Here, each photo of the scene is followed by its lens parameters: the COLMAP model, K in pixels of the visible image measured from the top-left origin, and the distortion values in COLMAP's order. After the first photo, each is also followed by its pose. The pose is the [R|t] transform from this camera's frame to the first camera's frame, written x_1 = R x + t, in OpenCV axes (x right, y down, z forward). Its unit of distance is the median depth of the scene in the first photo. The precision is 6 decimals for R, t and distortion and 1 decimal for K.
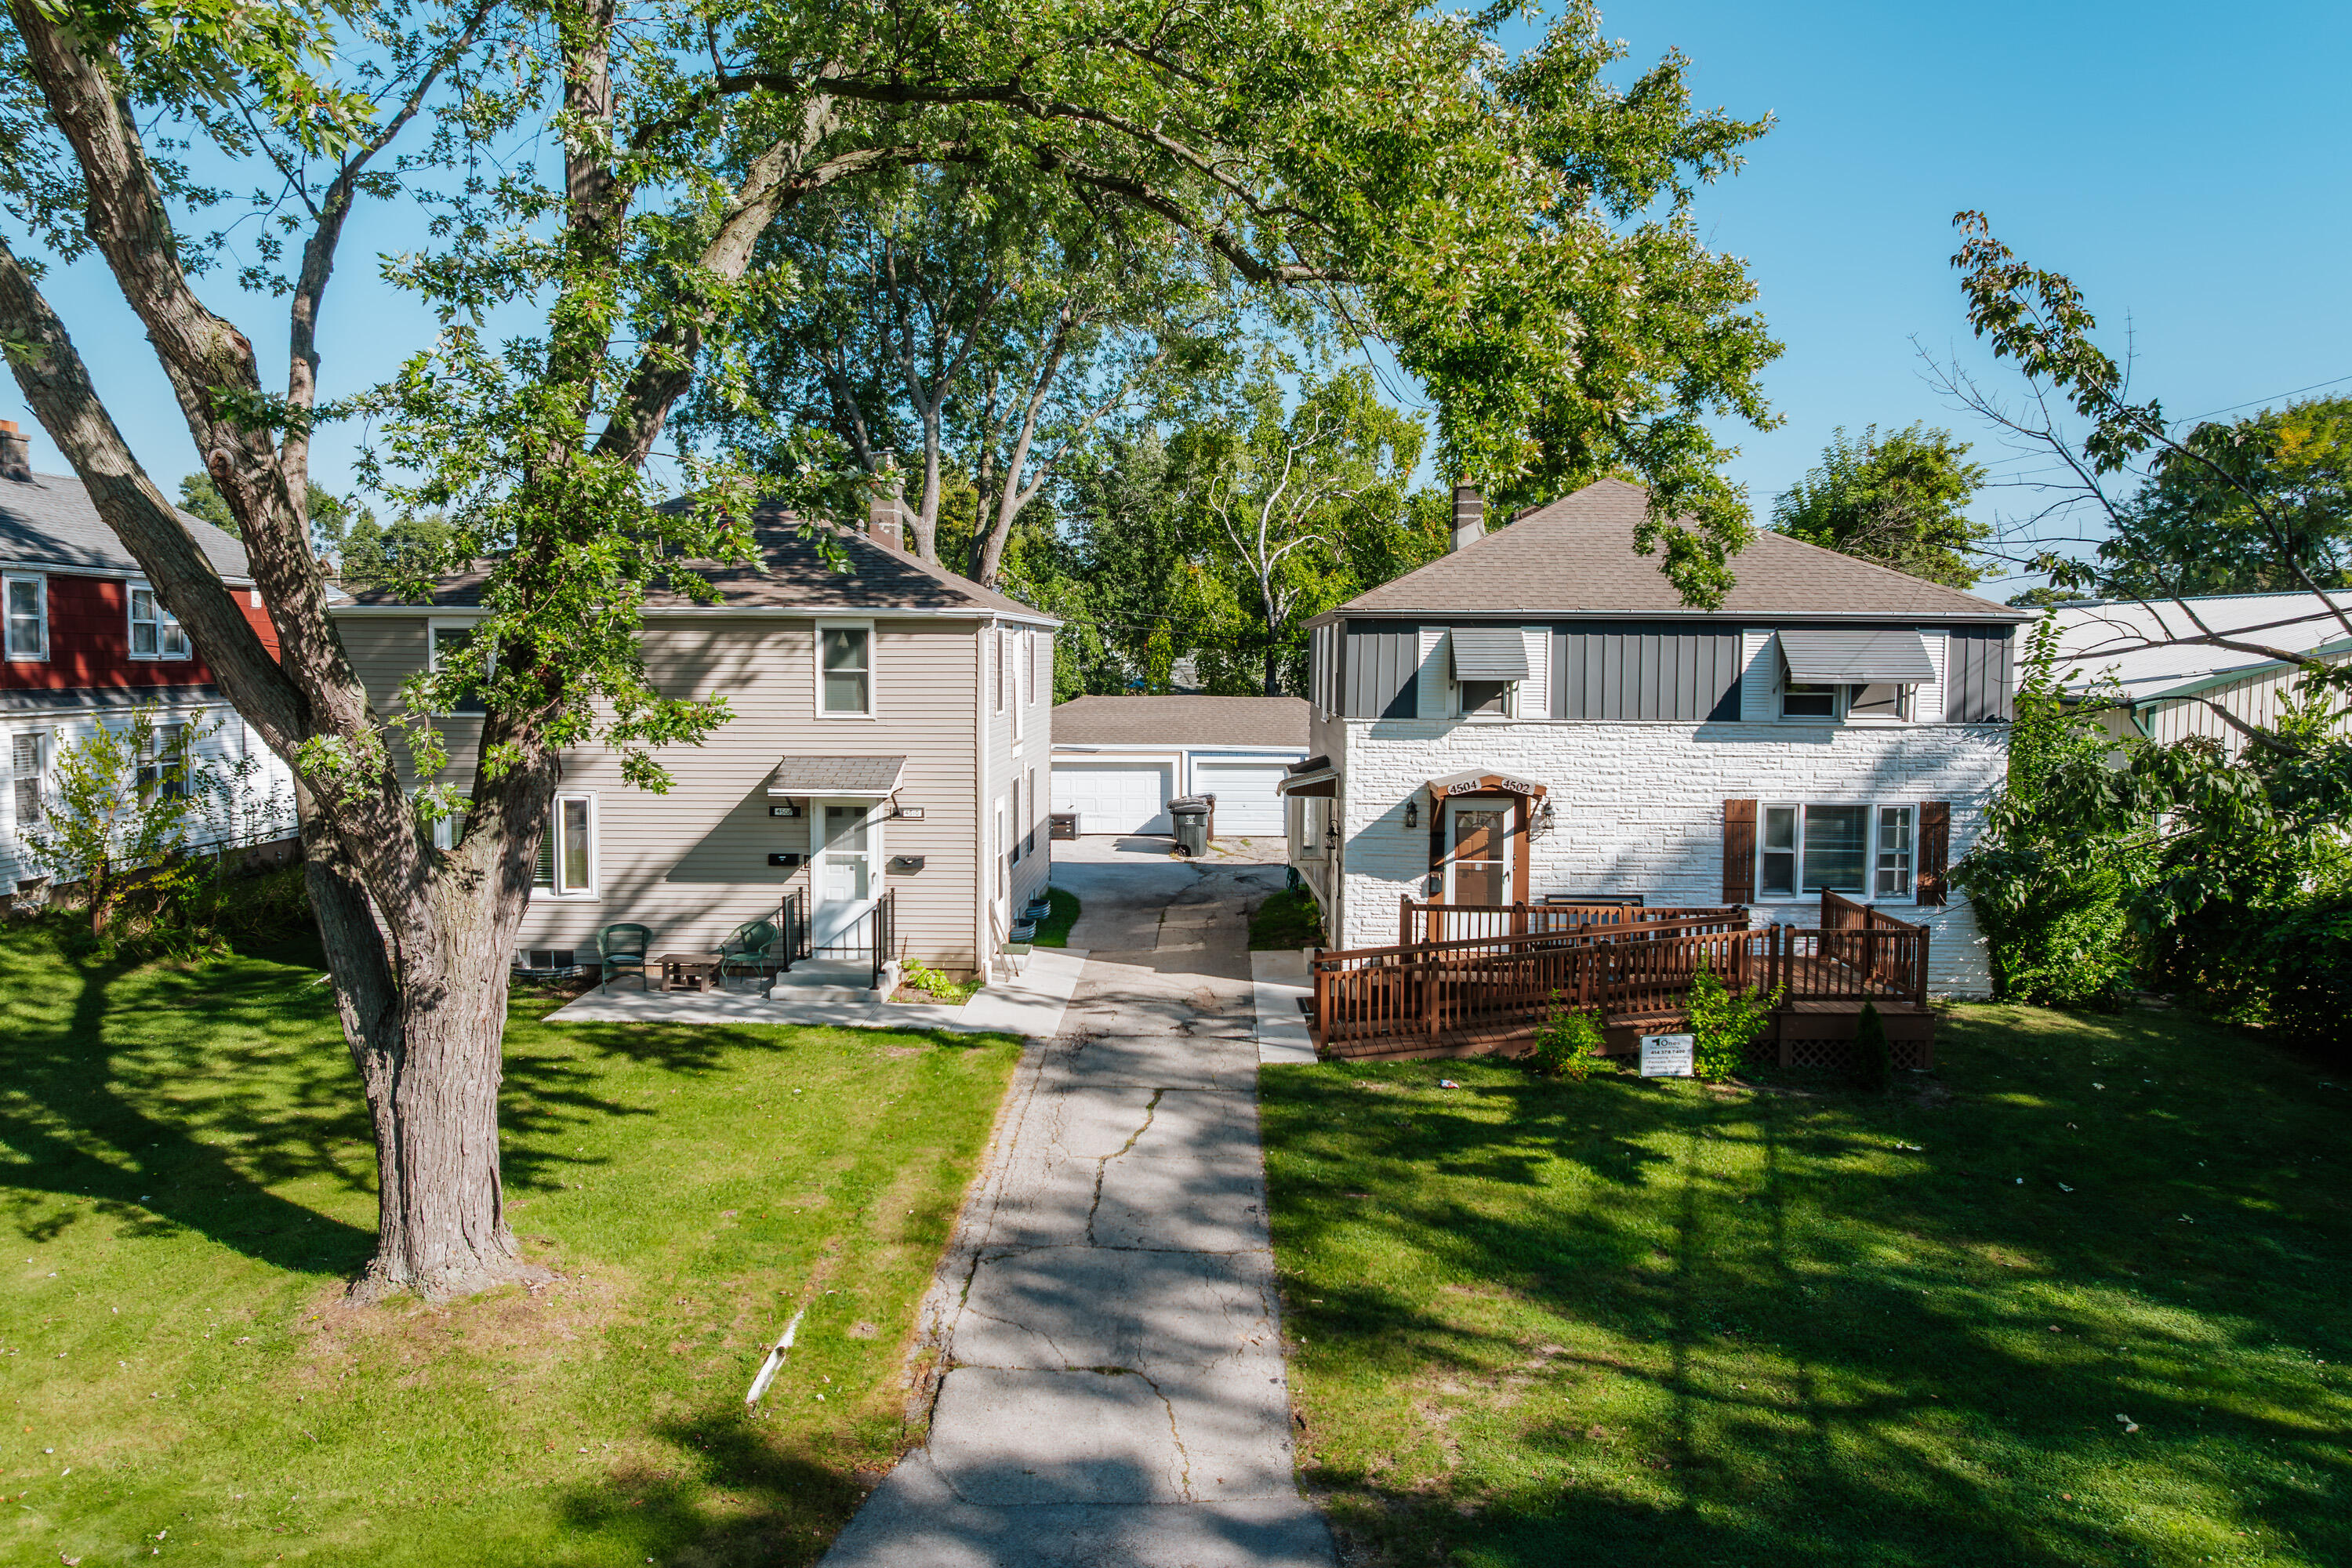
lens RADIAL K [[1628.3, 0, 1183.9], [0, 1628.3, 744.6], [0, 0, 1]] dist [-0.038386, -0.000946]
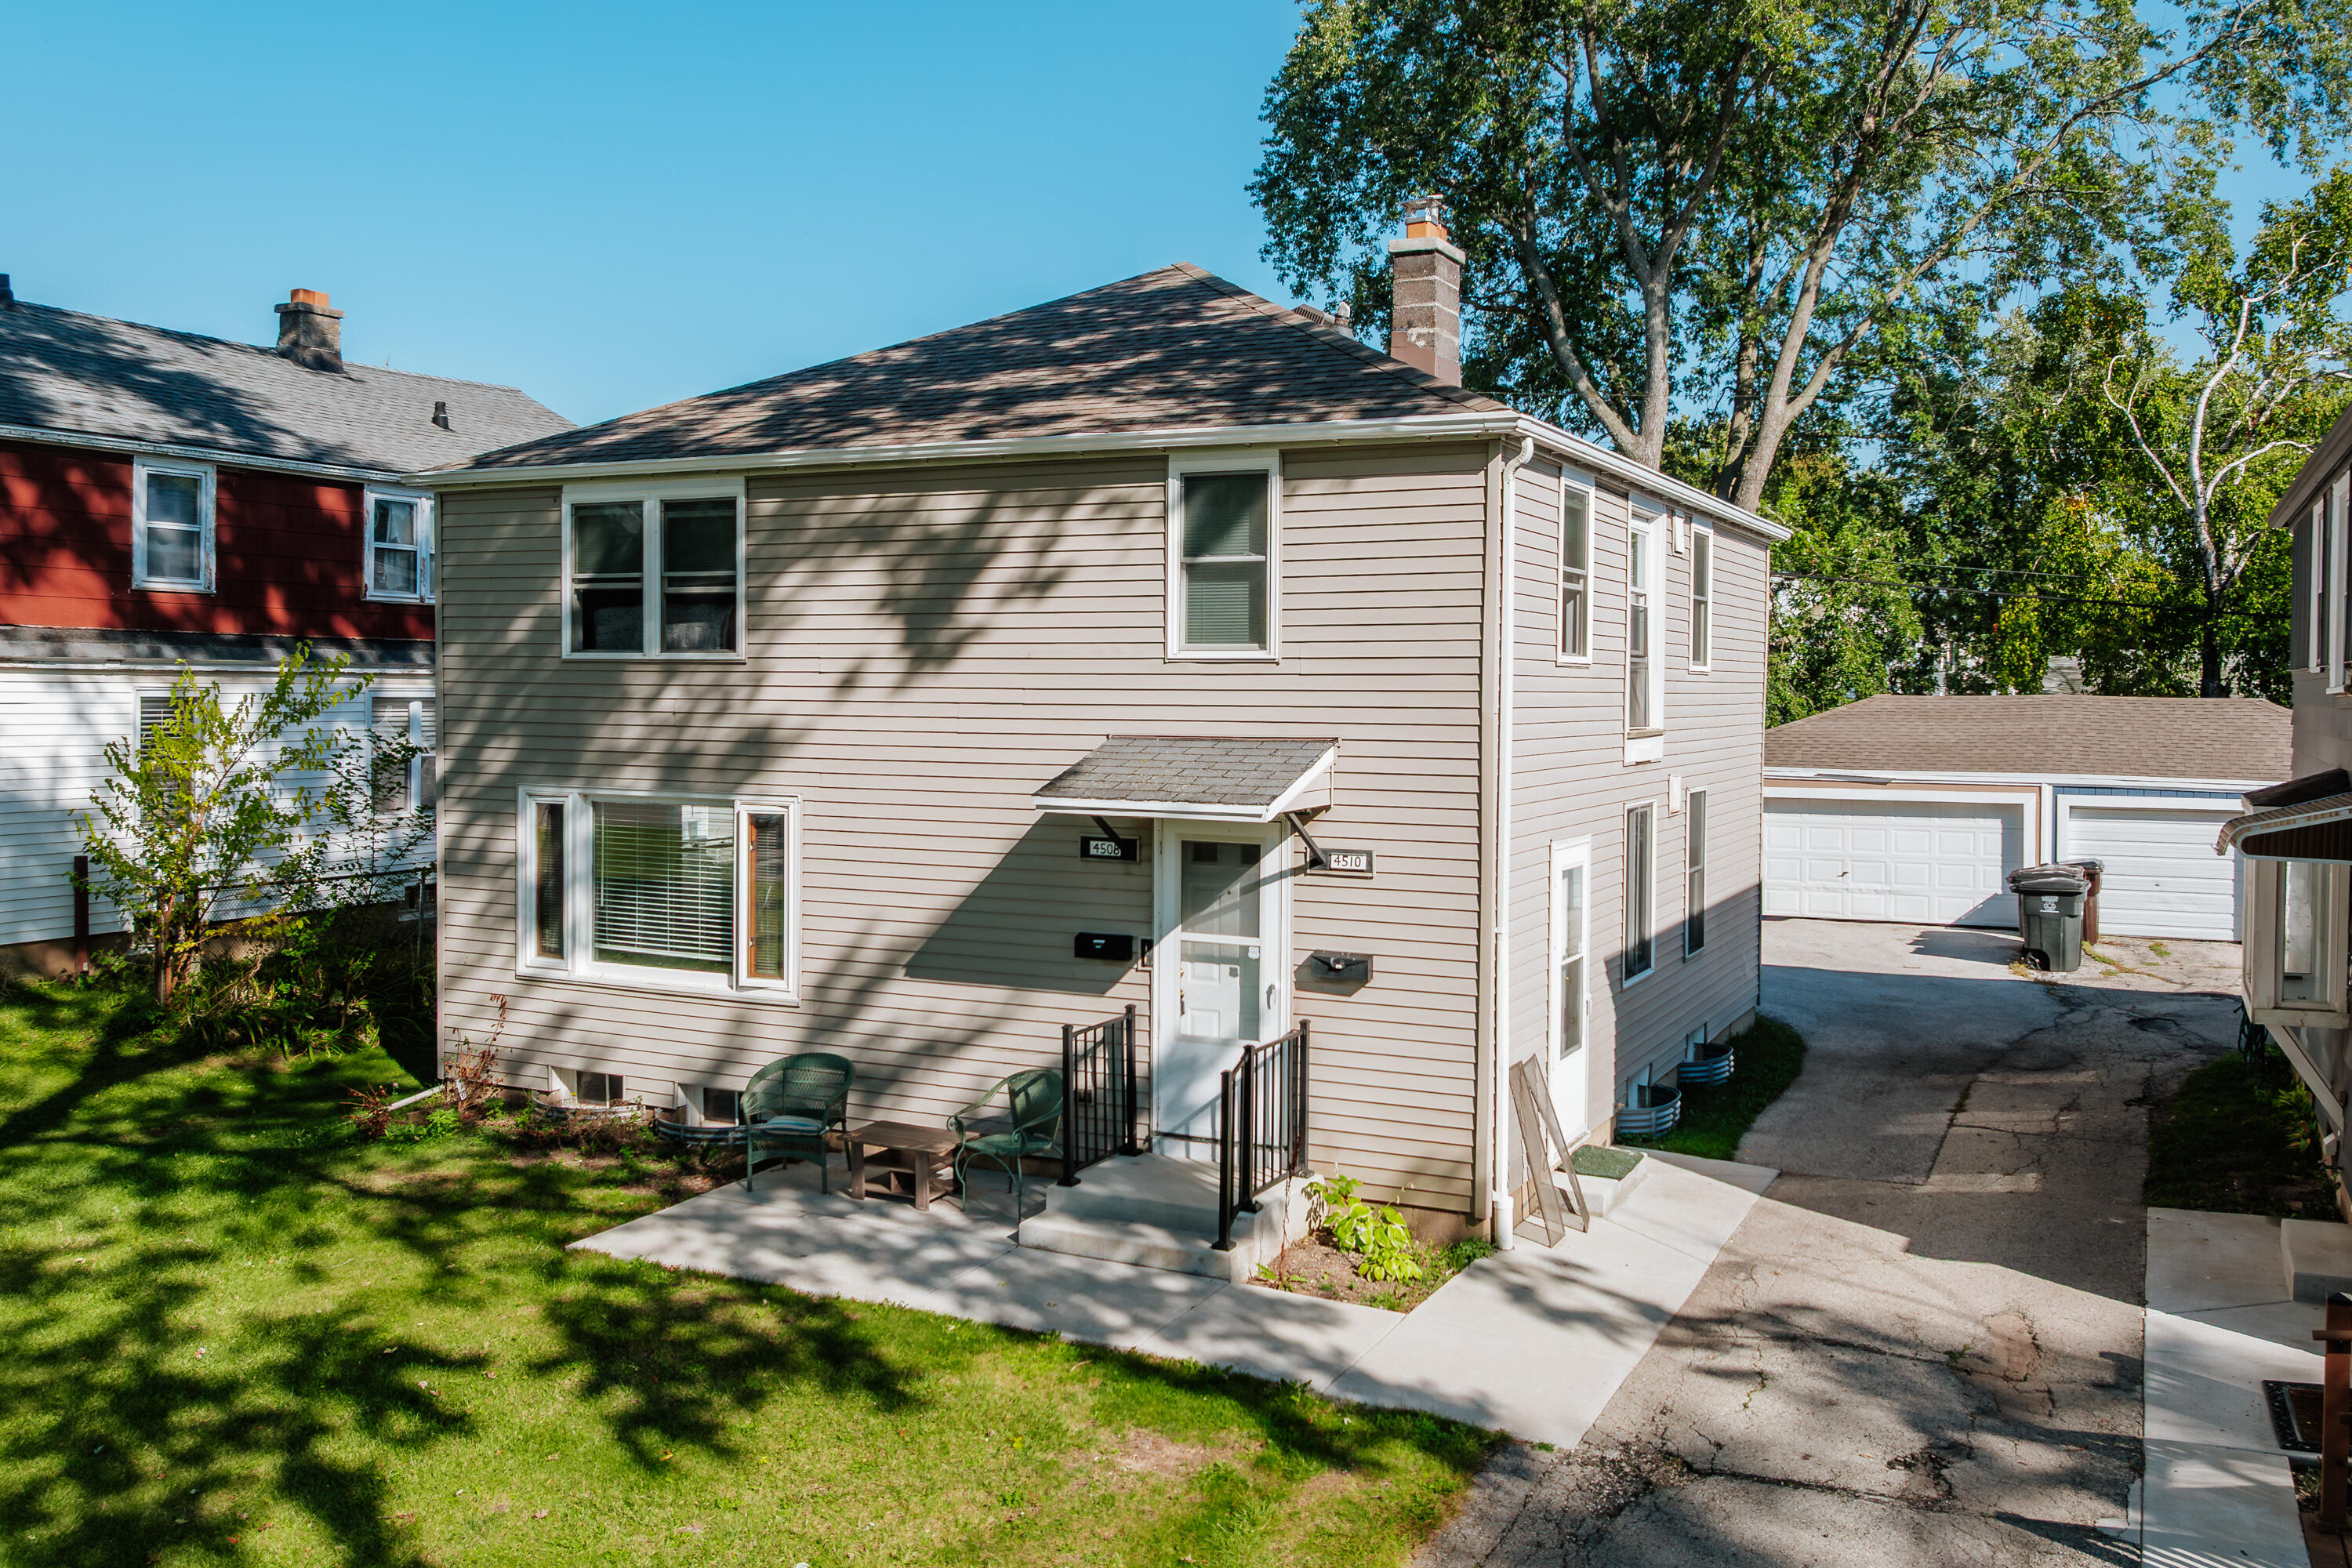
lens RADIAL K [[1915.4, 0, 1275.4], [0, 1915.4, 693.3], [0, 0, 1]] dist [-0.034253, -0.007245]
pose [[0.918085, 0.002895, -0.396373, 0.029895], [-0.024929, 0.998415, -0.050449, 0.021816], [0.395599, 0.056198, 0.916702, 0.476078]]
